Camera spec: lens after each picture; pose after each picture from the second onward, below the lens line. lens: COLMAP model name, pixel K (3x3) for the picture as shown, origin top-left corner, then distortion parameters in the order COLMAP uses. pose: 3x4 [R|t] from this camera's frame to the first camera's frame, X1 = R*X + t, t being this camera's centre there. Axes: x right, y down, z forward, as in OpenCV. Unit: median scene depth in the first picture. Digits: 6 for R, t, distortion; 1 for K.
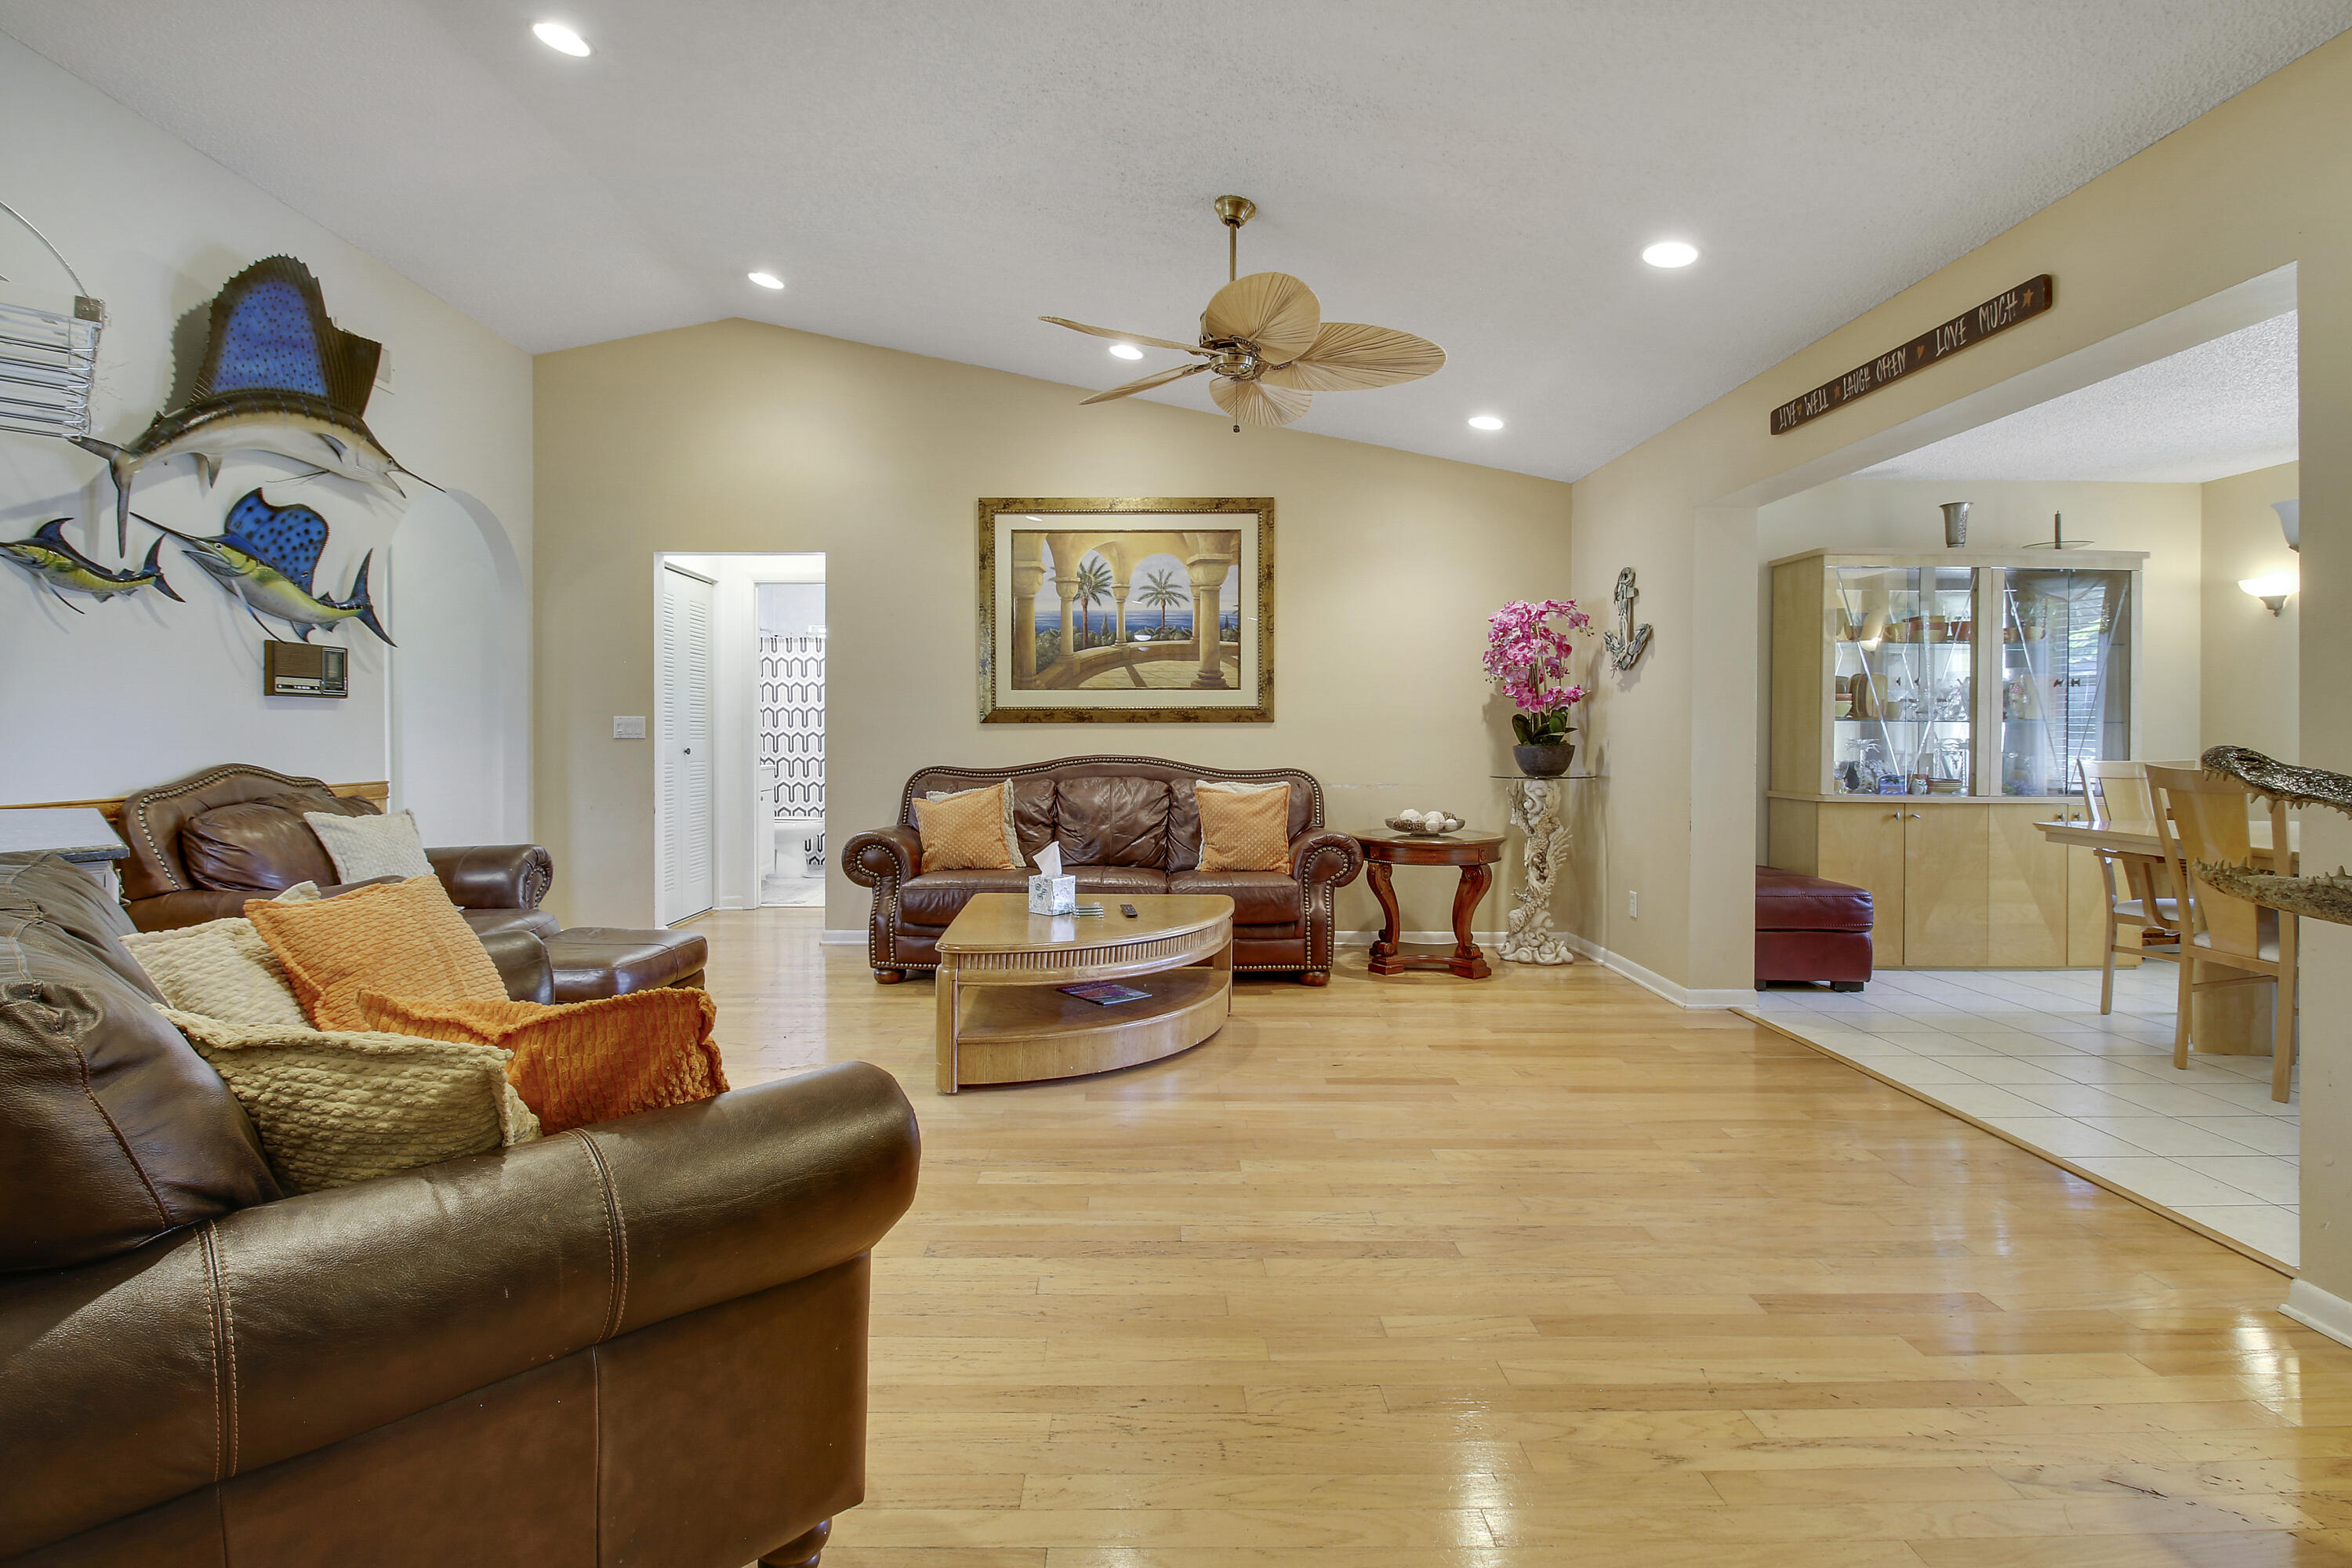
lens RADIAL K [[1135.8, 0, 1164.7], [0, 1135.8, 744.0], [0, 0, 1]] dist [0.001343, -0.013306]
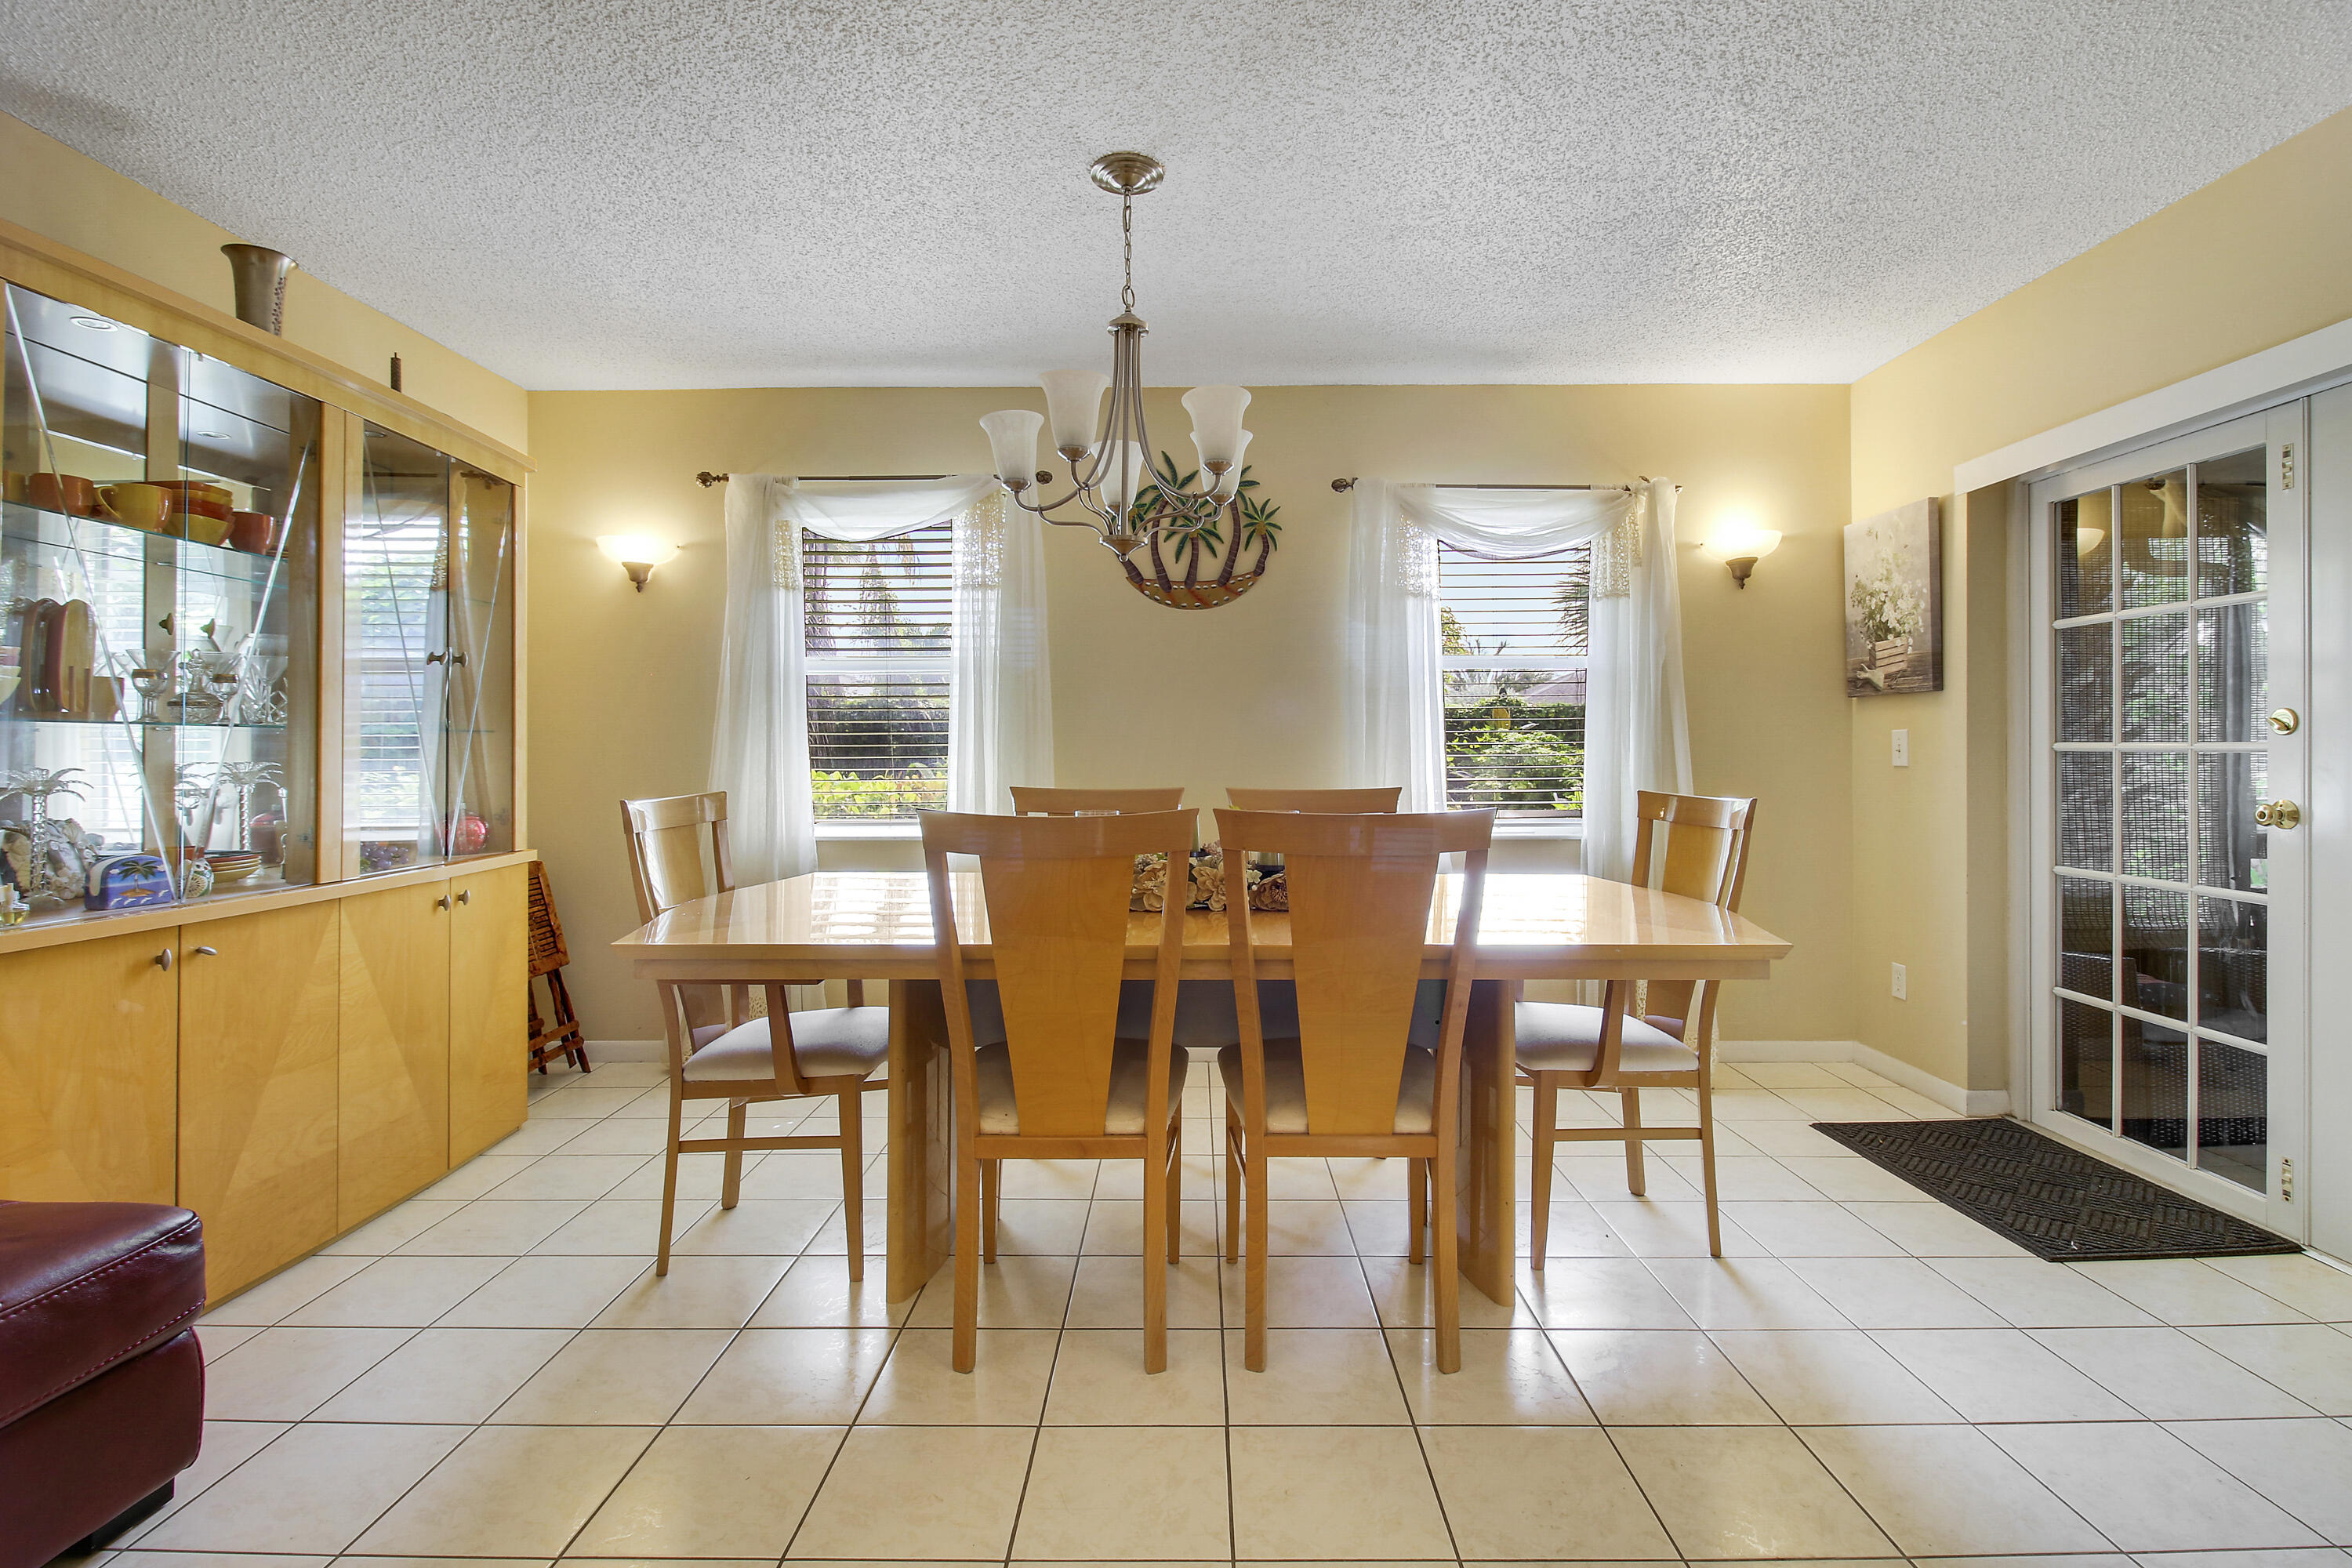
lens RADIAL K [[1108.2, 0, 1136.3], [0, 1108.2, 748.6], [0, 0, 1]] dist [0.000004, -0.013161]
pose [[0.060626, -0.001162, 0.998160, 0.280861], [0.006212, 0.999980, 0.000787, -0.008327], [-0.998141, 0.006153, 0.060632, 0.632418]]
